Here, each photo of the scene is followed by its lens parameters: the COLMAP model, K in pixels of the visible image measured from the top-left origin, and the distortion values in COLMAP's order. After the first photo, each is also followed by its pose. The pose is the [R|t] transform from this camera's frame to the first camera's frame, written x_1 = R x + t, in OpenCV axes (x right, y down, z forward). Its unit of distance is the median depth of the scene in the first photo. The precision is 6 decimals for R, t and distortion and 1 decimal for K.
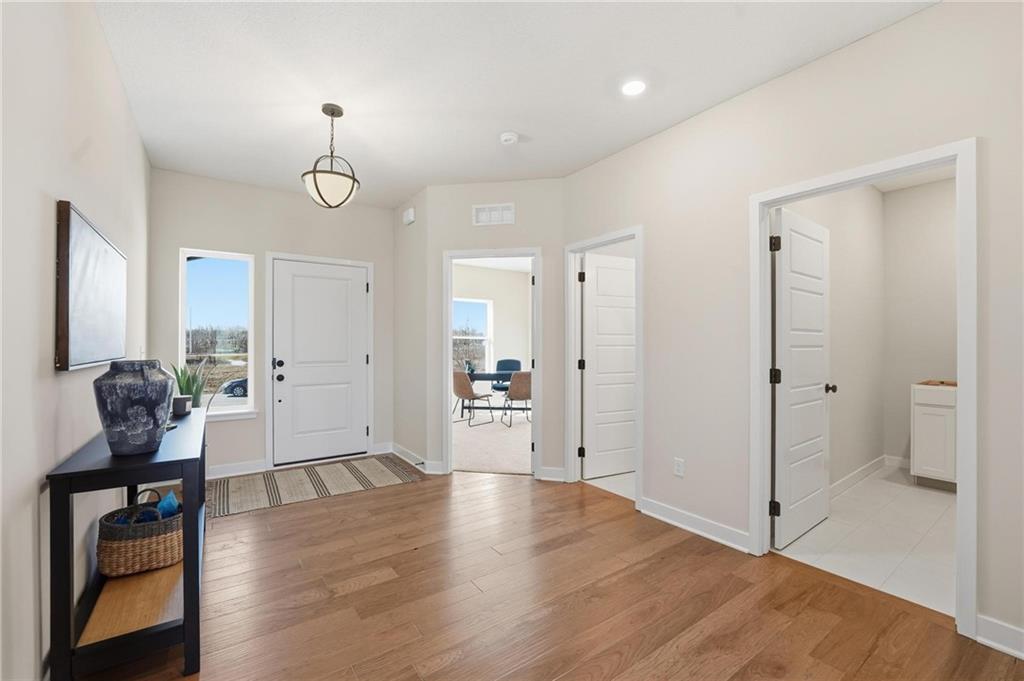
lens RADIAL K [[423.6, 0, 510.6], [0, 423.6, 341.7], [0, 0, 1]] dist [-0.027589, 0.002865]
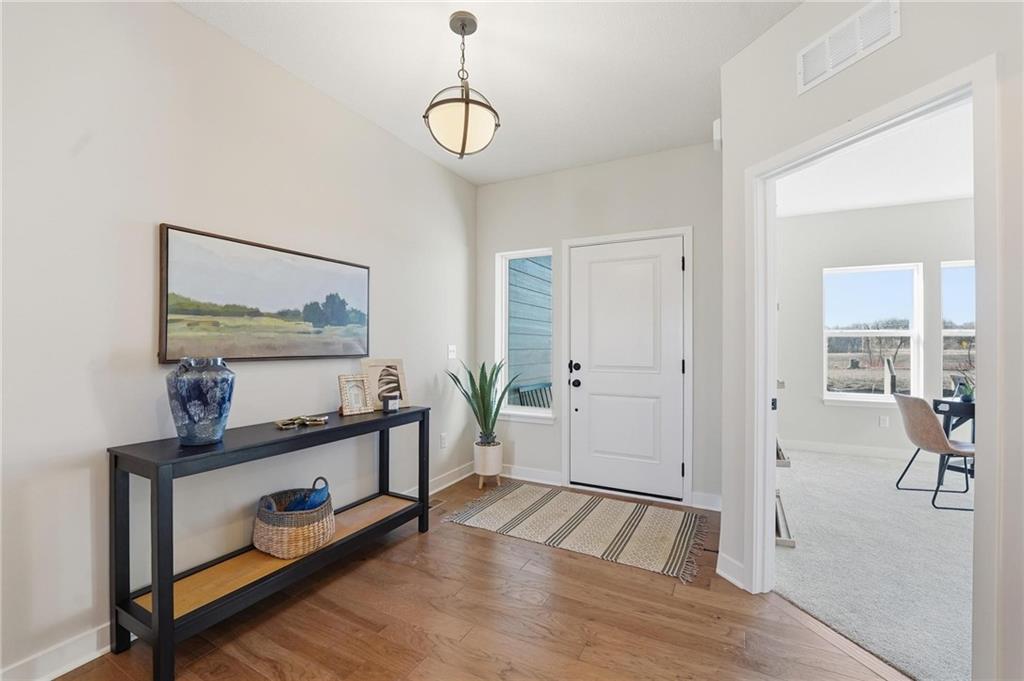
lens RADIAL K [[423.6, 0, 510.1], [0, 423.6, 339.6], [0, 0, 1]] dist [-0.027589, 0.002865]
pose [[0.456402, -0.006451, -0.889750, 0.178769], [0.000309, 0.999975, -0.007091, 0.002866], [0.889773, 0.002961, 0.456393, 0.514141]]
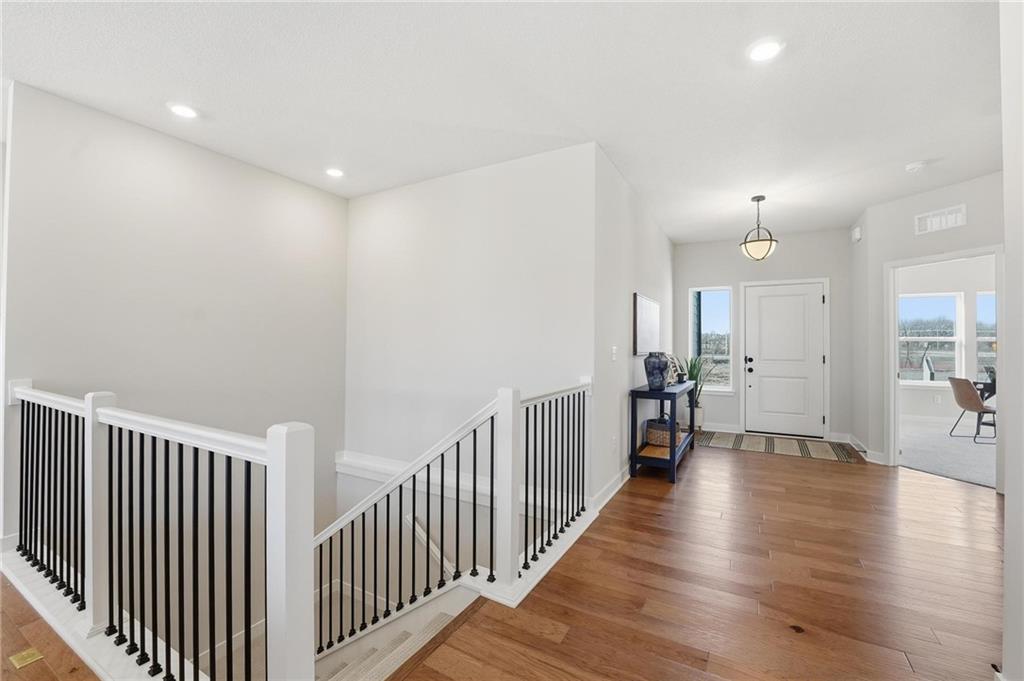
lens RADIAL K [[423.6, 0, 511.5], [0, 423.6, 337.6], [0, 0, 1]] dist [-0.027589, 0.002865]
pose [[0.427594, -0.011122, -0.903903, 0.417854], [-0.002961, 0.999902, -0.013704, -0.001795], [0.903966, 0.008536, 0.427519, -0.359551]]
